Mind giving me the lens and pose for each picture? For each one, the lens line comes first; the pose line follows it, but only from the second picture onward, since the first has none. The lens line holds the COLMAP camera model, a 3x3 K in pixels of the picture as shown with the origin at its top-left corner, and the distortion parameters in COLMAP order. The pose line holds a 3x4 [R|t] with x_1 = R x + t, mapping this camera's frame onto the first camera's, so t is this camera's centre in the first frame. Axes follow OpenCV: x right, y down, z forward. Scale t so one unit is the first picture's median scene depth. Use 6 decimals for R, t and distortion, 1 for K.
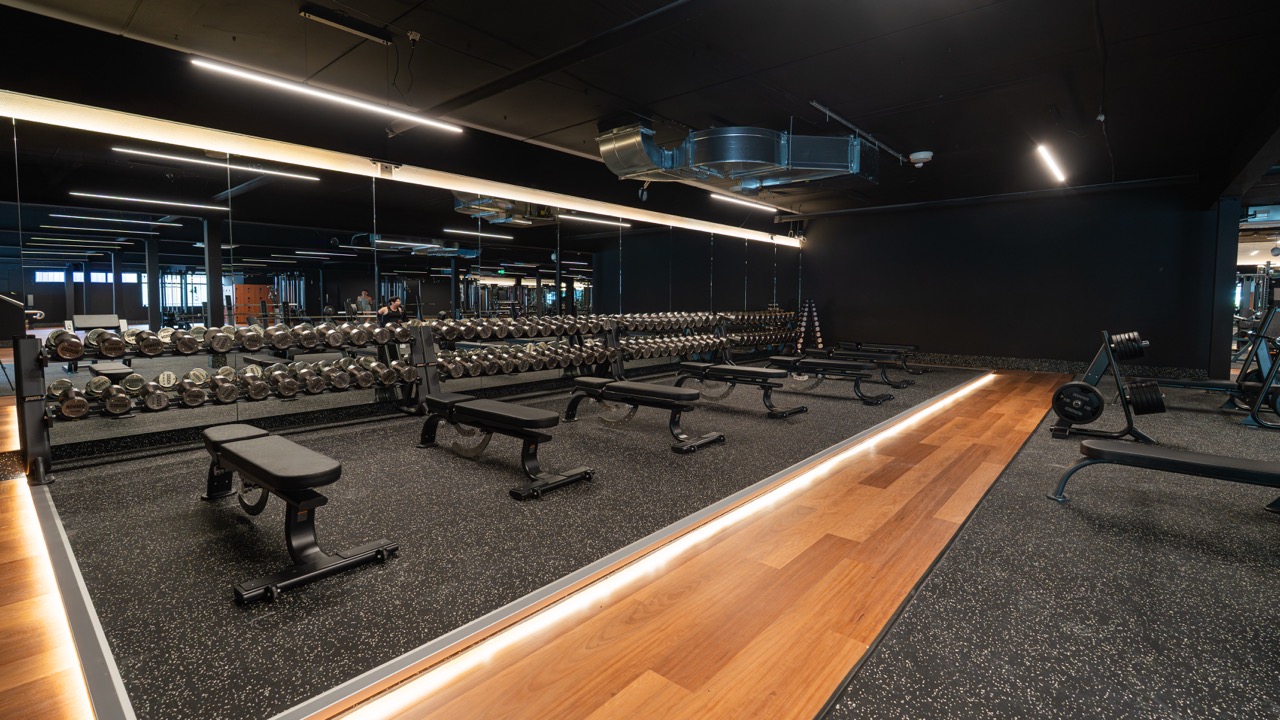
lens RADIAL K [[571.3, 0, 640.8], [0, 571.3, 332.5], [0, 0, 1]] dist [-0.000010, 0.000164]
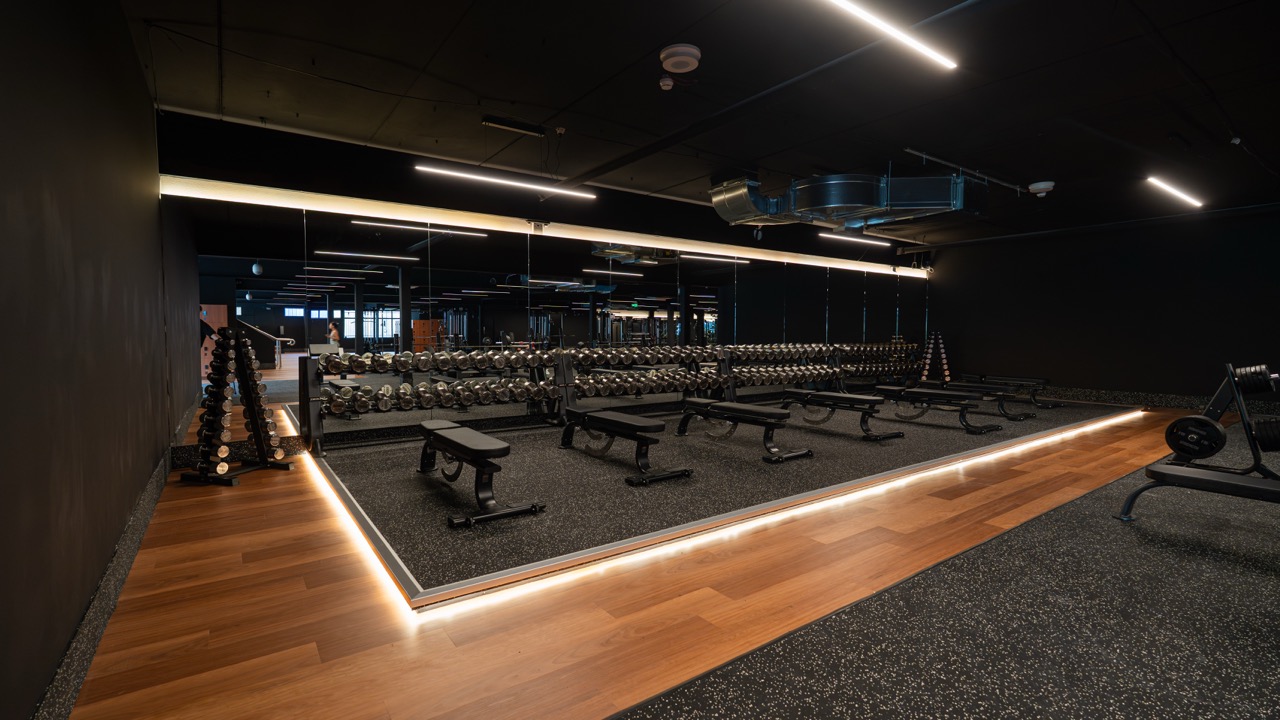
lens RADIAL K [[568.9, 0, 640.0], [0, 568.9, 360.0], [0, 0, 1]] dist [-0.000714, -0.000149]
pose [[0.973097, 0.010575, -0.230152, 0.054469], [-0.012196, 0.999910, -0.005623, 0.007247], [0.230071, 0.008279, 0.973139, -0.141523]]
